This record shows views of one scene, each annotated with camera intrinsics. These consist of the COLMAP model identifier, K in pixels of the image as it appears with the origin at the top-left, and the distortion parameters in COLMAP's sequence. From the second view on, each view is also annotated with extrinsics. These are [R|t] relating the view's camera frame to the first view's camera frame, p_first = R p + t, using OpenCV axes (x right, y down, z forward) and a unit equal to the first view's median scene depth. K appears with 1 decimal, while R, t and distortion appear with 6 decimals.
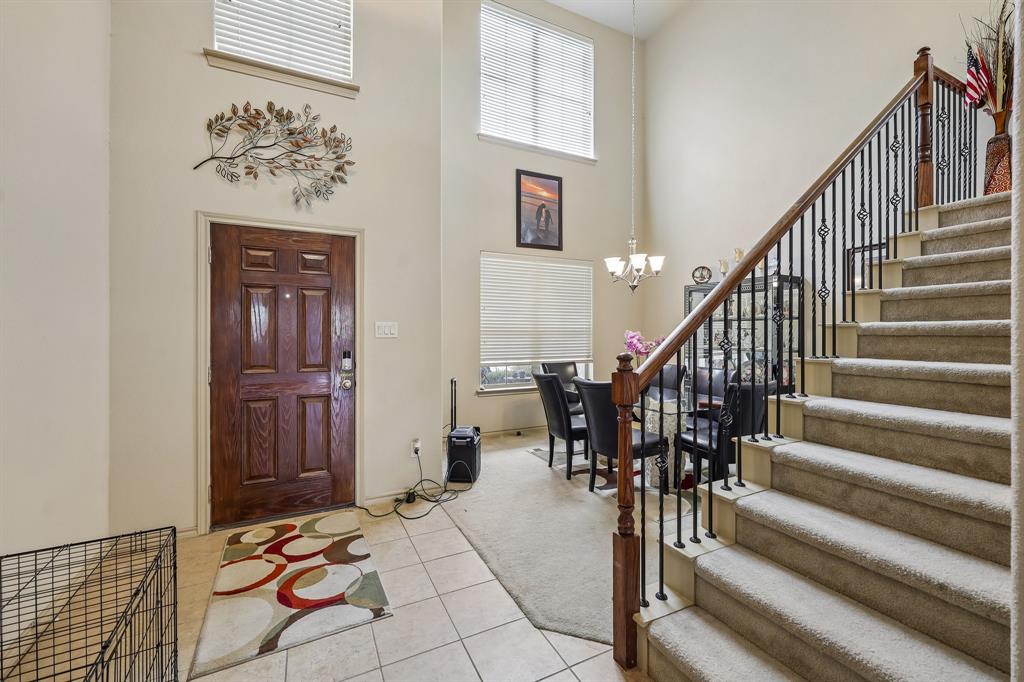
lens RADIAL K [[419.2, 0, 517.0], [0, 419.2, 336.9], [0, 0, 1]] dist [-0.004501, -0.000107]
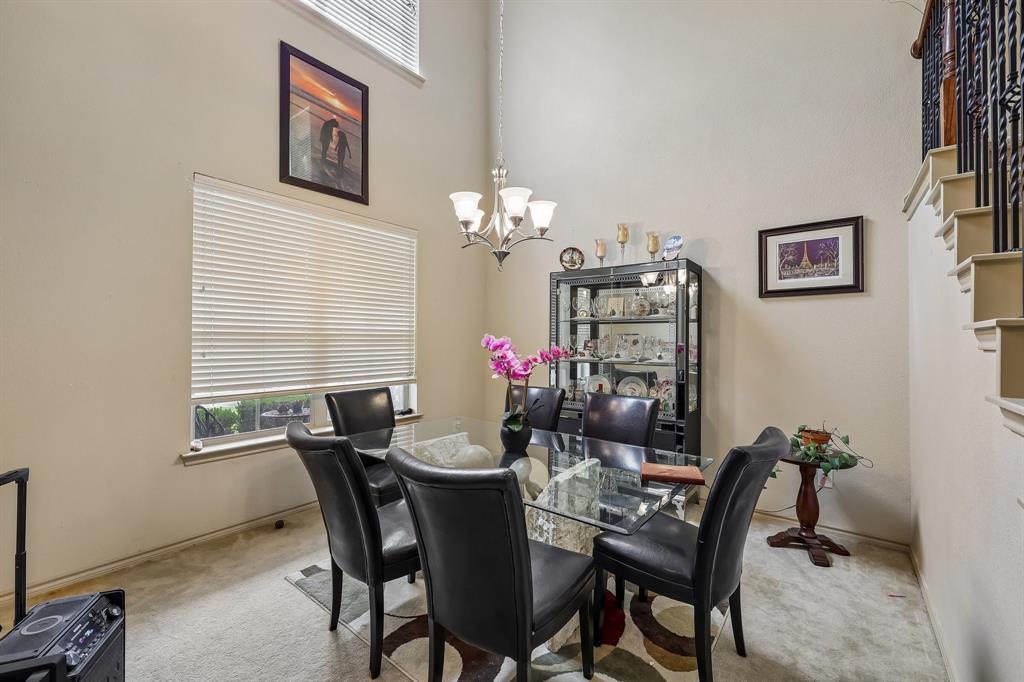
lens RADIAL K [[419.2, 0, 520.5], [0, 419.2, 340.2], [0, 0, 1]] dist [-0.004501, -0.000107]
pose [[0.901360, 0.005238, 0.433039, 0.047703], [-0.002092, 0.999968, -0.007741, -0.002416], [-0.433066, 0.006072, 0.901342, 0.370308]]
